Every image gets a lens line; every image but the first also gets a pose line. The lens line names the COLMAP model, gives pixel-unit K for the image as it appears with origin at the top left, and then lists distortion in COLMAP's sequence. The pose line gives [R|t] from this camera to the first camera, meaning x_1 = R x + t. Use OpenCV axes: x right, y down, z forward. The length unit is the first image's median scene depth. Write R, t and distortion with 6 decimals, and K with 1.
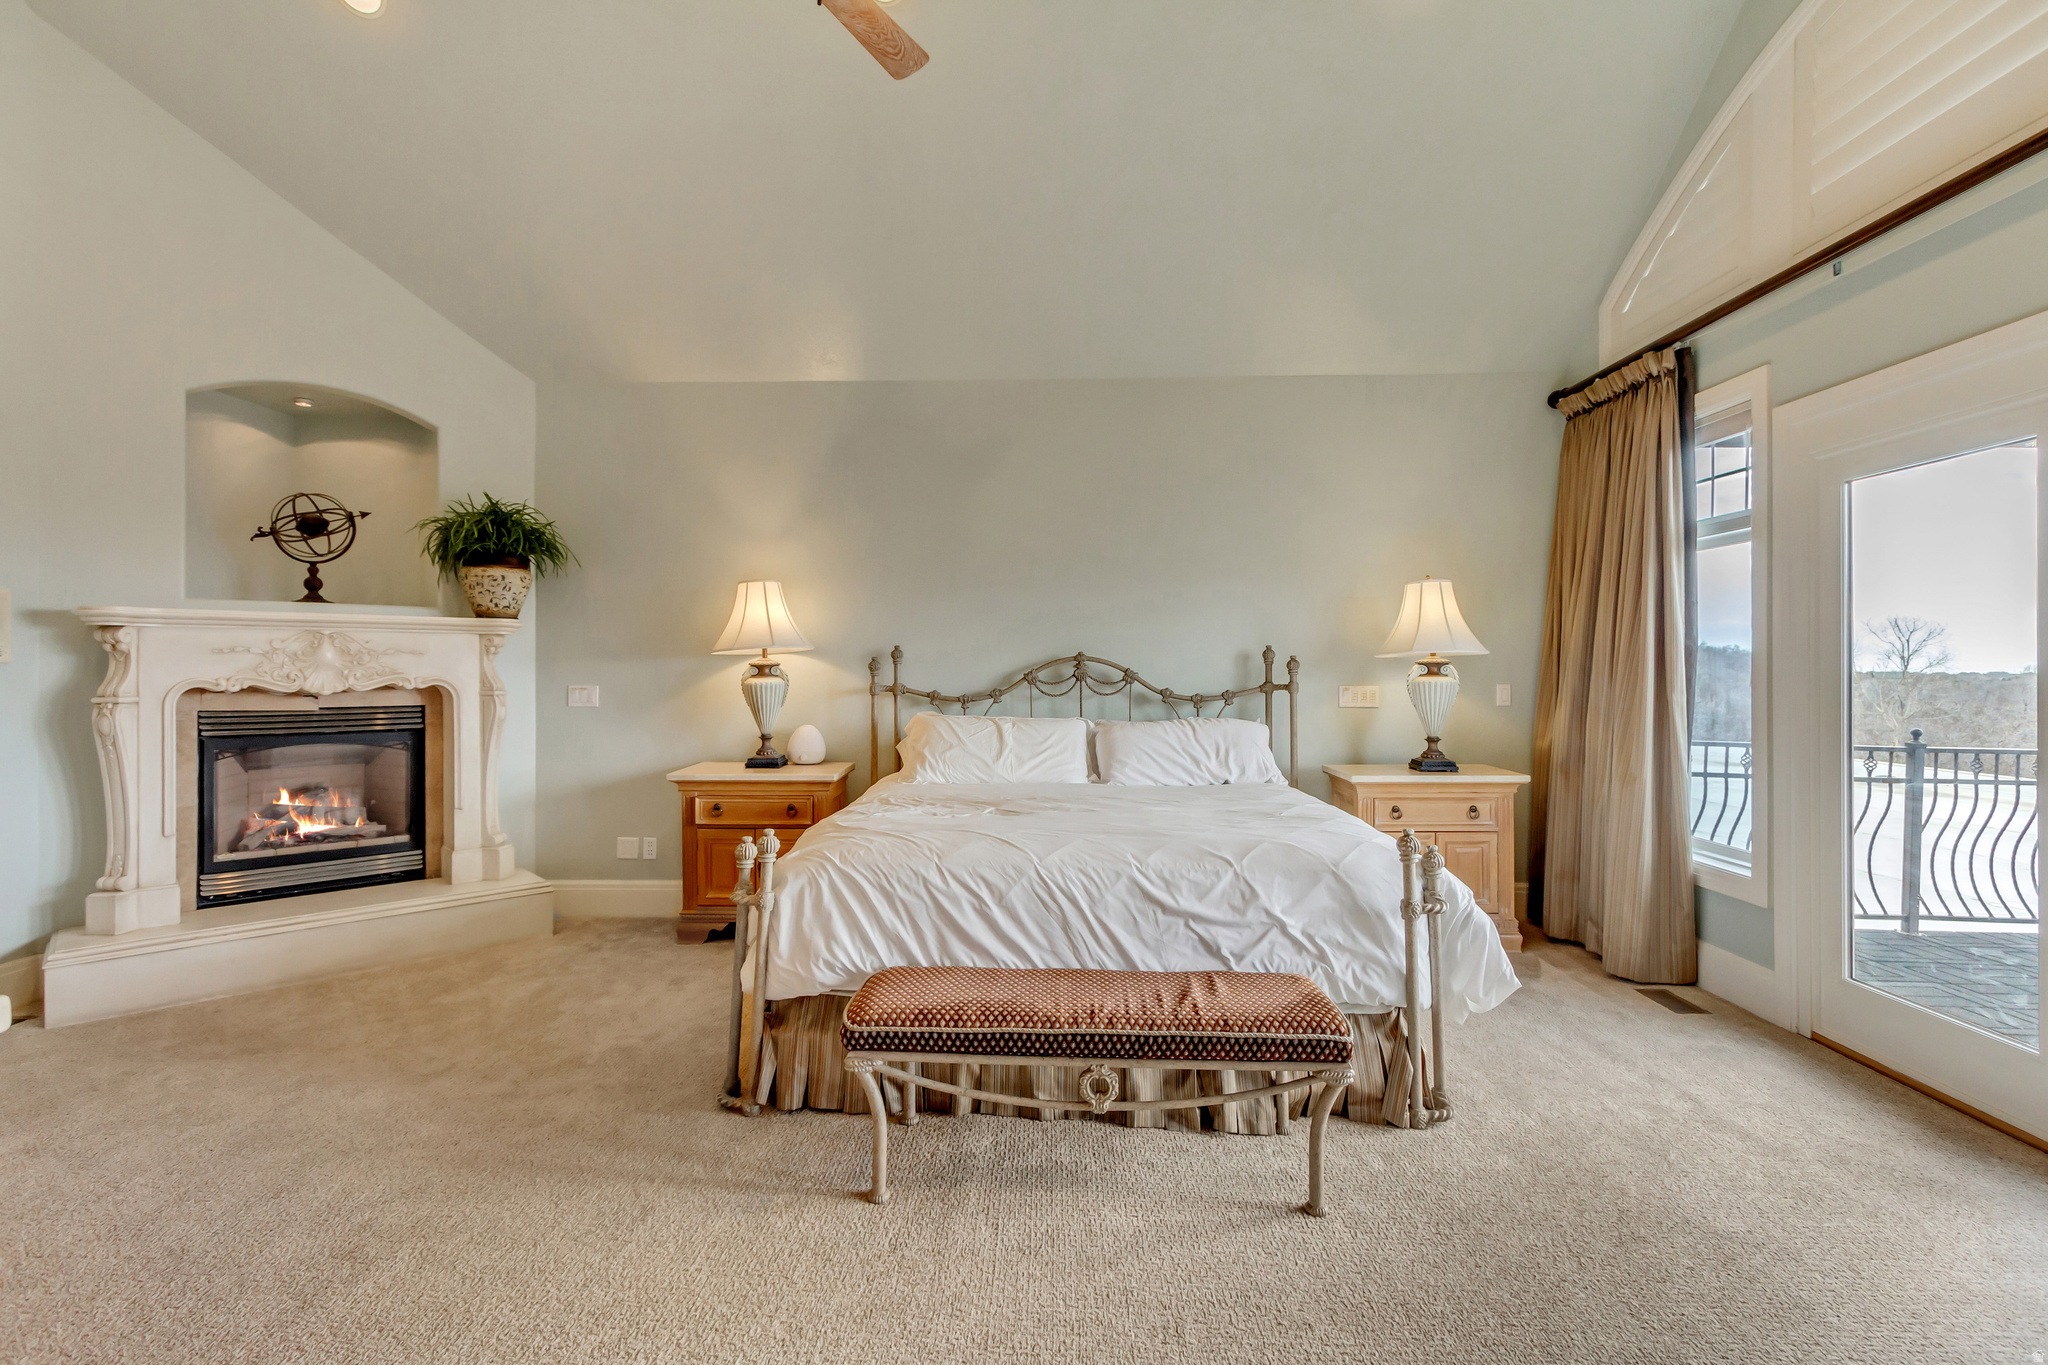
lens RADIAL K [[959.0, 0, 1040.3], [0, 959.0, 667.5], [0, 0, 1]] dist [0.002348, -0.001835]
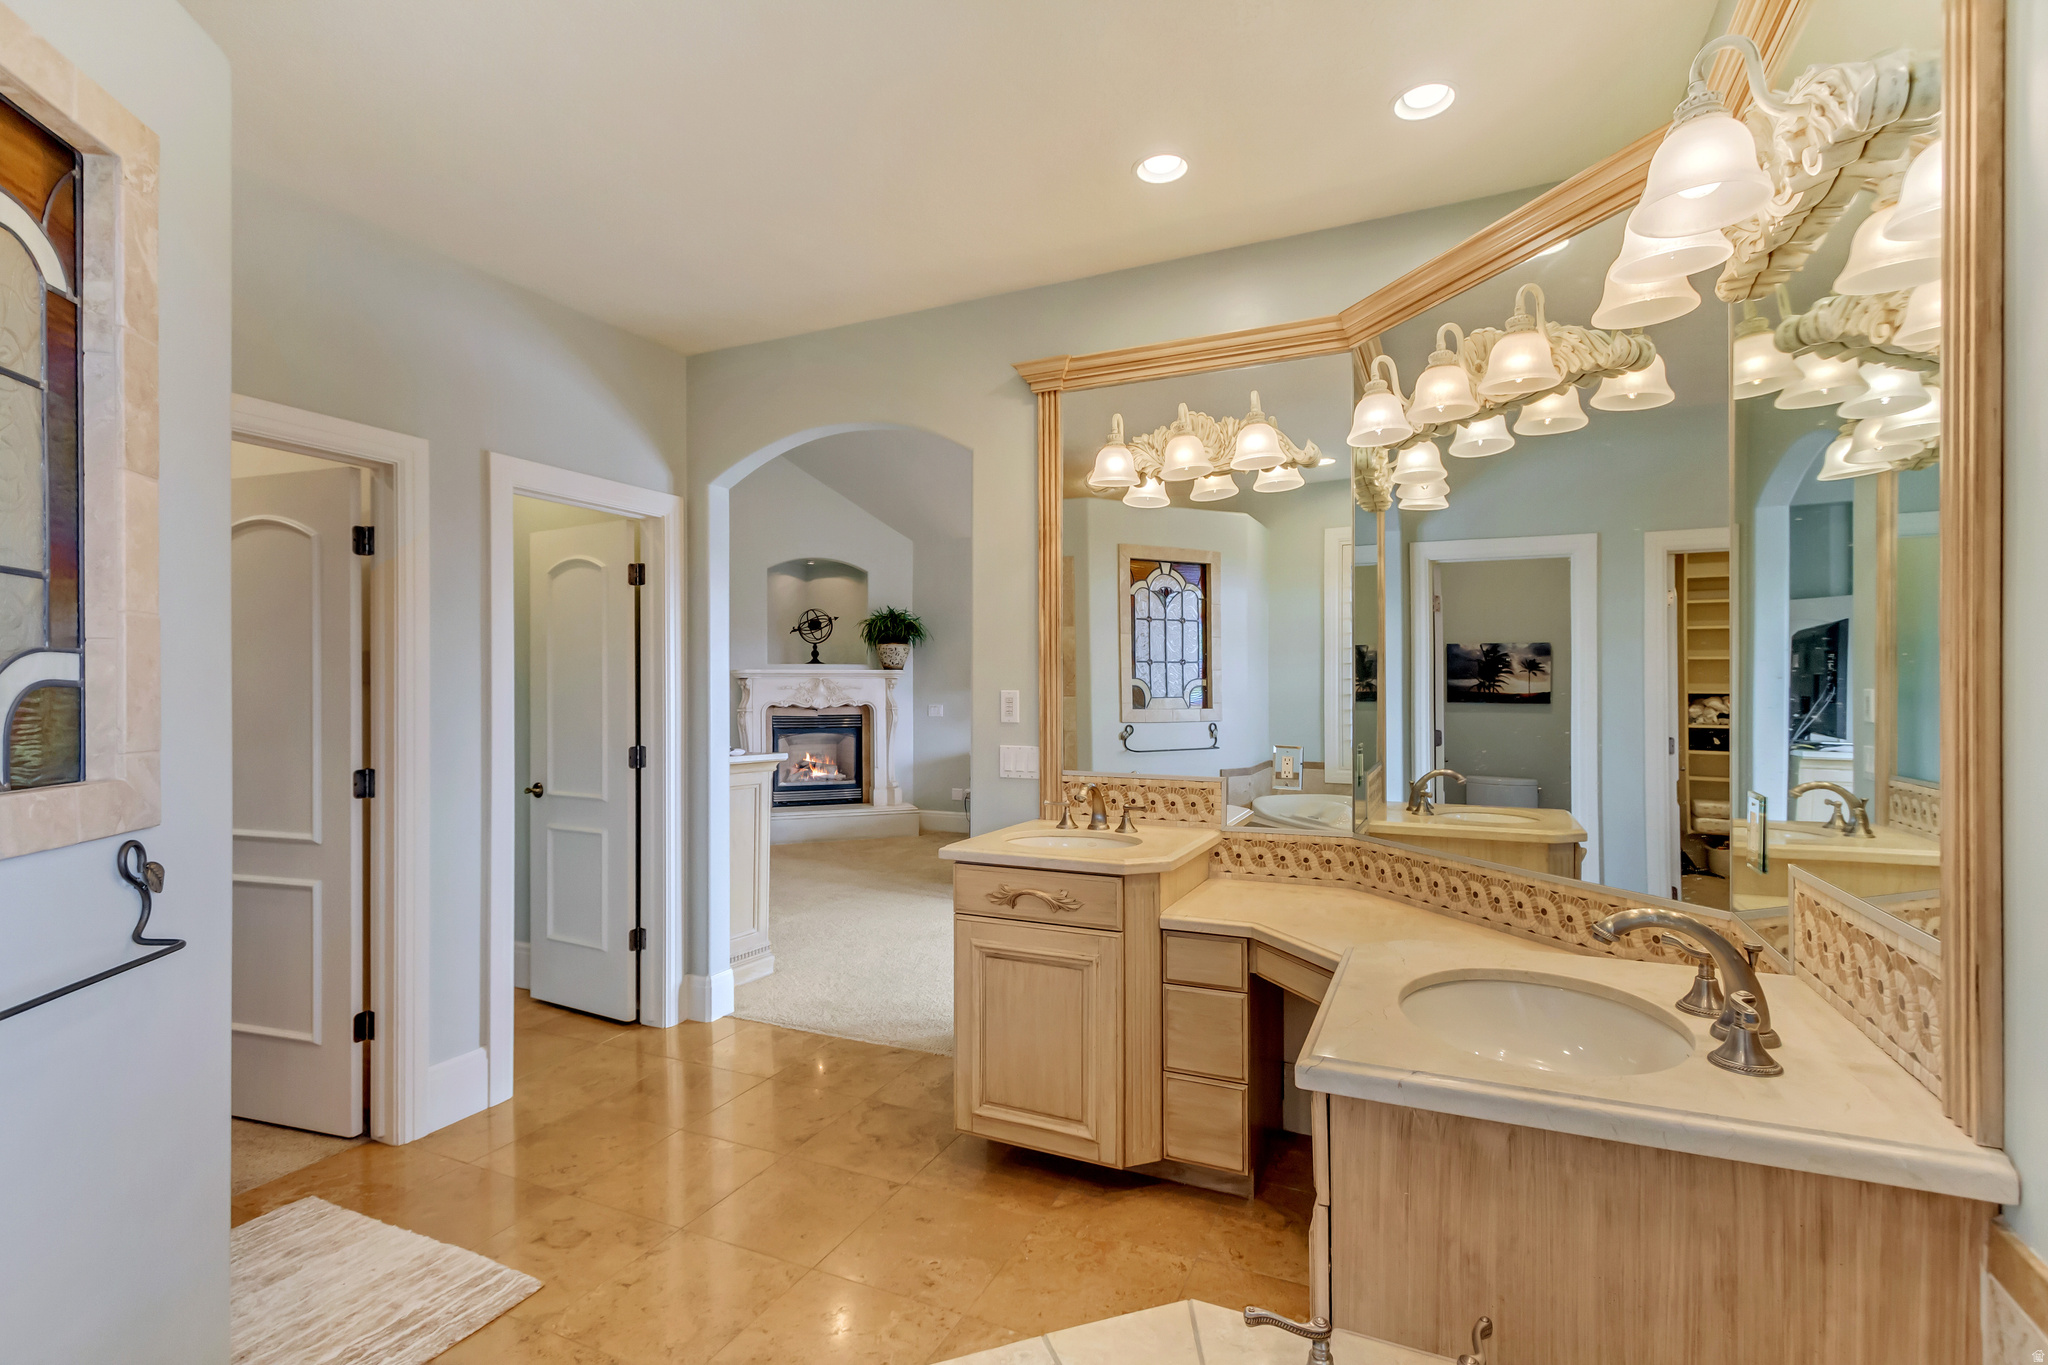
lens RADIAL K [[959.0, 0, 1012.5], [0, 959.0, 687.2], [0, 0, 1]] dist [0.002348, -0.001835]
pose [[0.907675, -0.001007, -0.419672, 0.462256], [0.001993, 0.999996, 0.001911, -0.019739], [0.419668, -0.002571, 0.907674, -0.651842]]
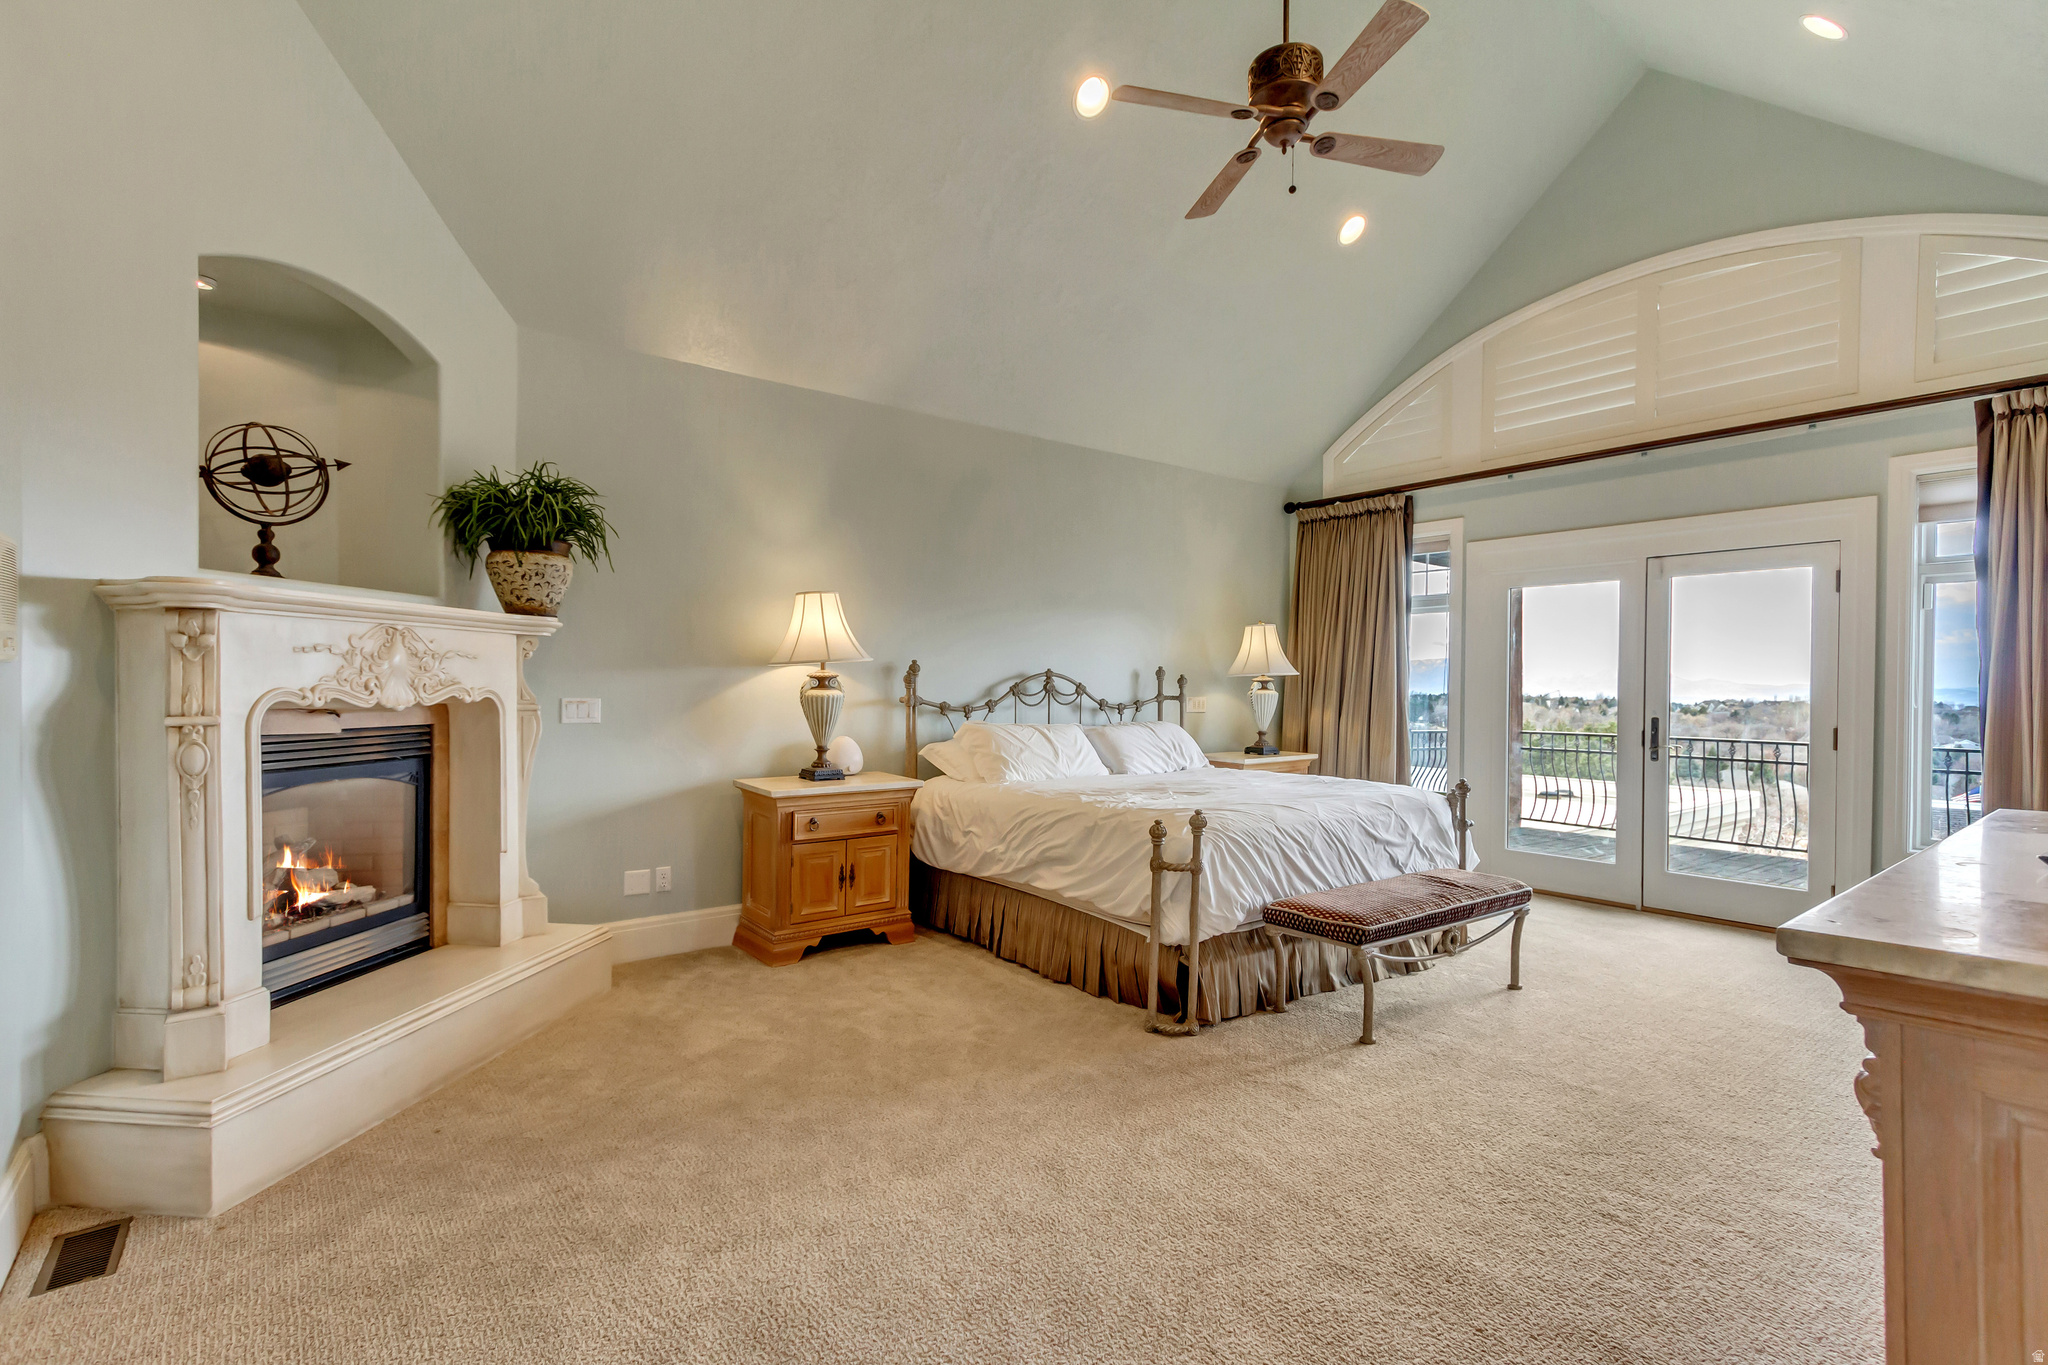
lens RADIAL K [[959.0, 0, 1026.6], [0, 959.0, 693.0], [0, 0, 1]] dist [0.002348, -0.001835]
pose [[0.769188, 0.000519, 0.639022, -0.774426], [-0.007347, 0.999941, 0.008031, 0.004508], [-0.638980, -0.010873, 0.769146, 0.105178]]
